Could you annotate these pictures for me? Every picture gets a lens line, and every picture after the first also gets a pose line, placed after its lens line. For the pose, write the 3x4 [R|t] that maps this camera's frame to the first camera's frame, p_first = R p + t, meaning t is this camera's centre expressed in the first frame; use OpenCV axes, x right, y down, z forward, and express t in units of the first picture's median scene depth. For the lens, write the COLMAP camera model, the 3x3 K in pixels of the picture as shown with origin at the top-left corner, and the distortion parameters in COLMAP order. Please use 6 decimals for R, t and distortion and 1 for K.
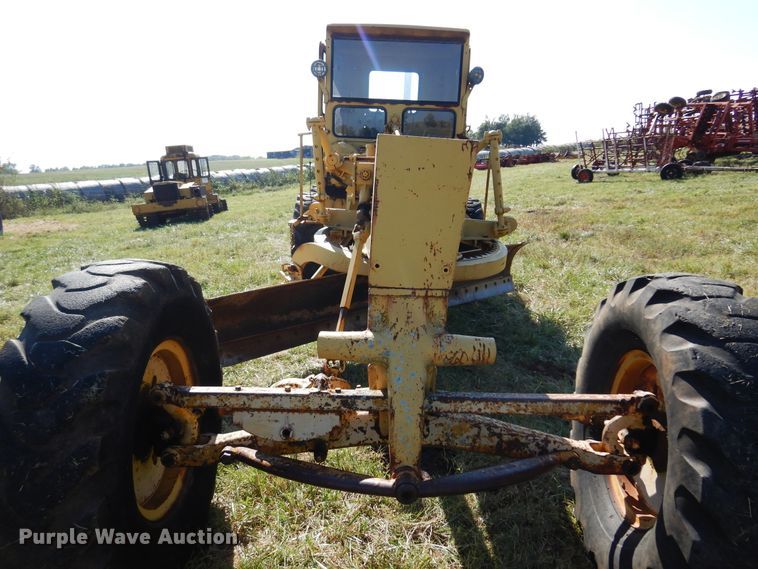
lens RADIAL K [[545.8, 0, 377.5], [0, 545.8, 286.3], [0, 0, 1]] dist [0.020031, 0.000719]
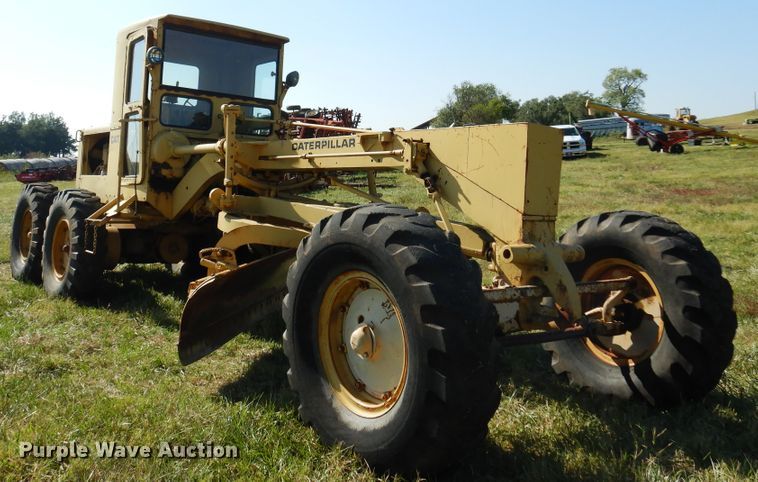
lens RADIAL K [[749.5, 0, 330.2], [0, 749.5, 144.7], [0, 0, 1]] dist [0.001009, 0.005752]
pose [[0.808466, 0.043611, 0.586925, -1.553987], [0.113656, 0.966910, -0.228402, 0.208578], [-0.577464, 0.251363, 0.776757, -0.360947]]
